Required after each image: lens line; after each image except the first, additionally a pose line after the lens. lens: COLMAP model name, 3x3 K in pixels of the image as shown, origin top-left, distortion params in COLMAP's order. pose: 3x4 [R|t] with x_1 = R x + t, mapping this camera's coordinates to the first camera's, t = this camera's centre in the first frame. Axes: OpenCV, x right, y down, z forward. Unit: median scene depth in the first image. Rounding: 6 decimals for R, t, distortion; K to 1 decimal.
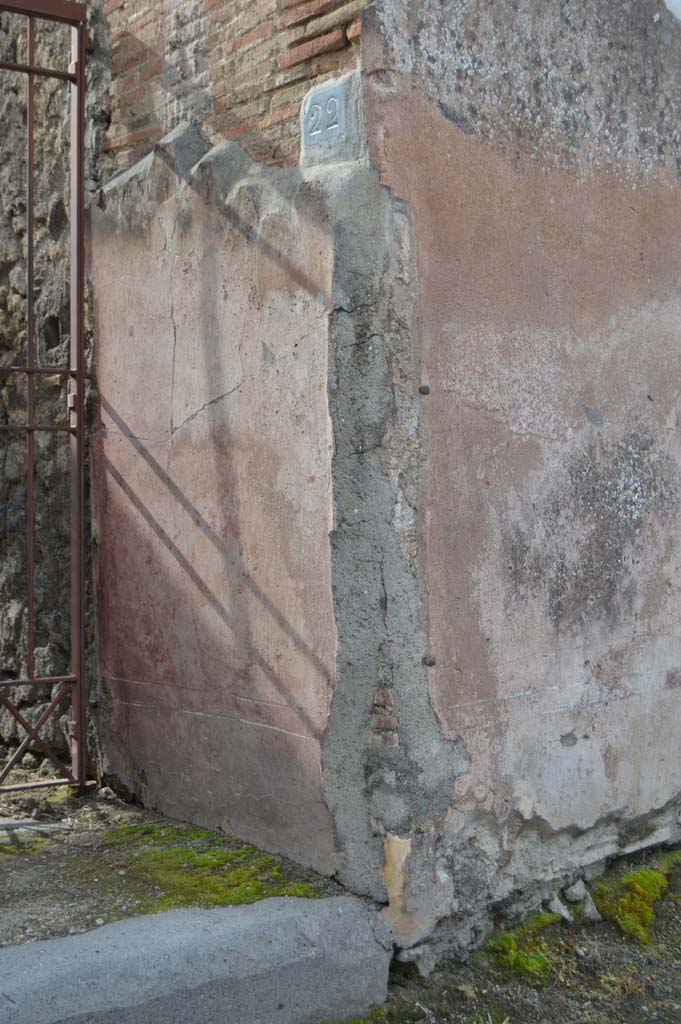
lens RADIAL K [[1420.3, 0, 339.2], [0, 1420.3, 513.6], [0, 0, 1]] dist [-0.043638, 0.000000]
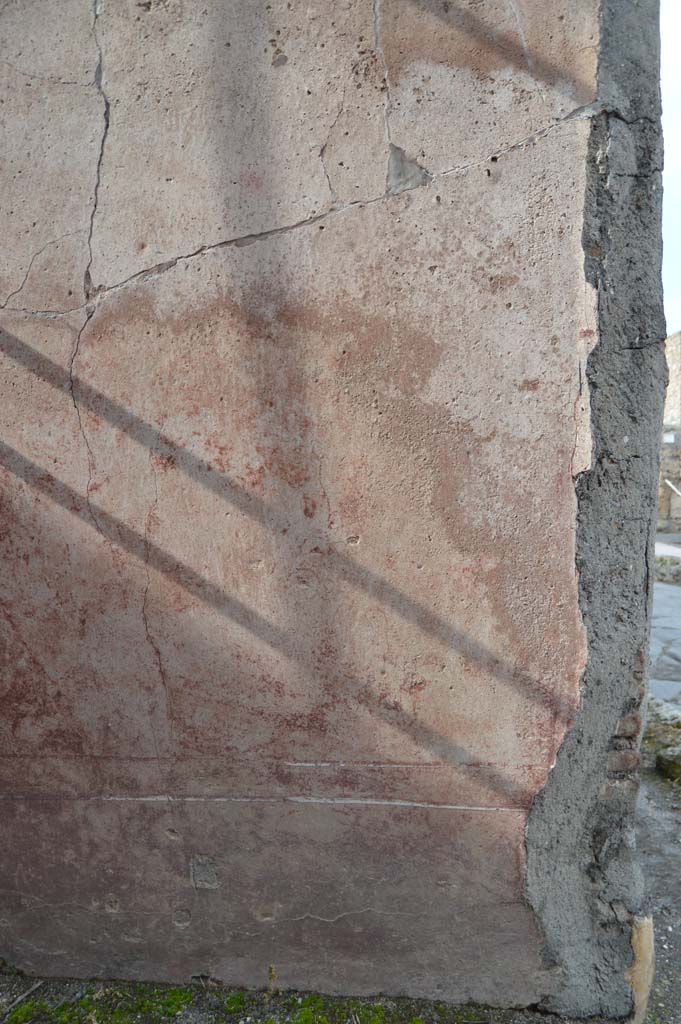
lens RADIAL K [[808.4, 0, 367.2], [0, 808.4, 546.0], [0, 0, 1]] dist [-0.097713, 0.040523]
pose [[0.649743, -0.024568, 0.759757, -0.291433], [-0.001544, 0.999433, 0.033638, 0.029259], [-0.760152, -0.023029, 0.649337, 0.747956]]
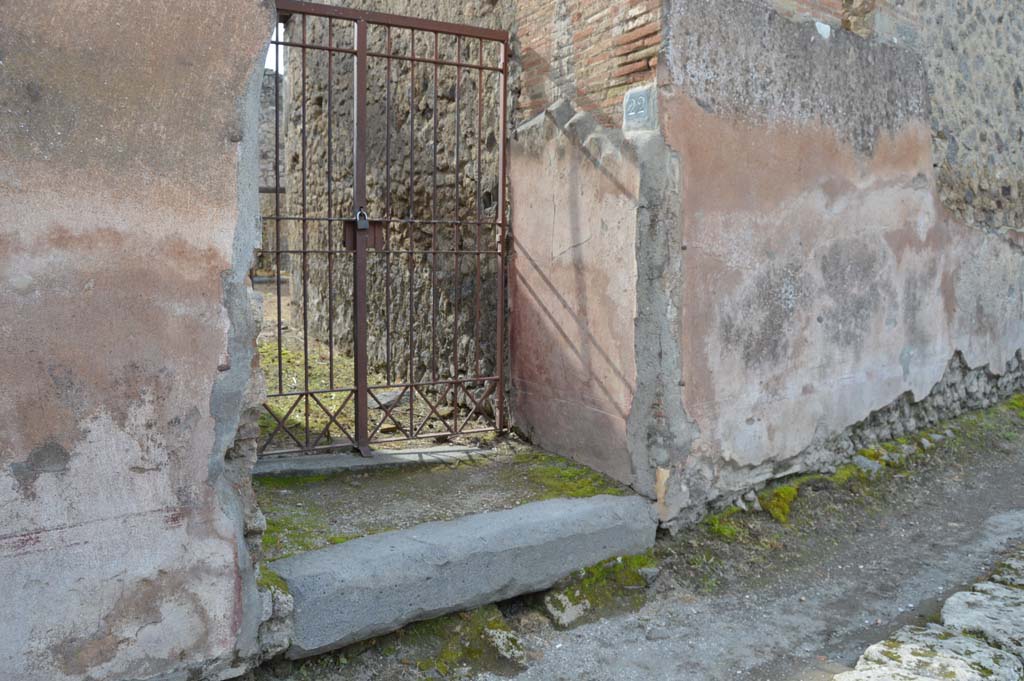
lens RADIAL K [[808.4, 0, 515.6], [0, 808.4, 336.8], [0, 0, 1]] dist [-0.097713, 0.040523]
pose [[0.992085, 0.028249, -0.122348, -0.028752], [-0.016162, 0.994988, 0.098677, -0.062296], [0.124522, -0.095919, 0.987570, -0.130563]]
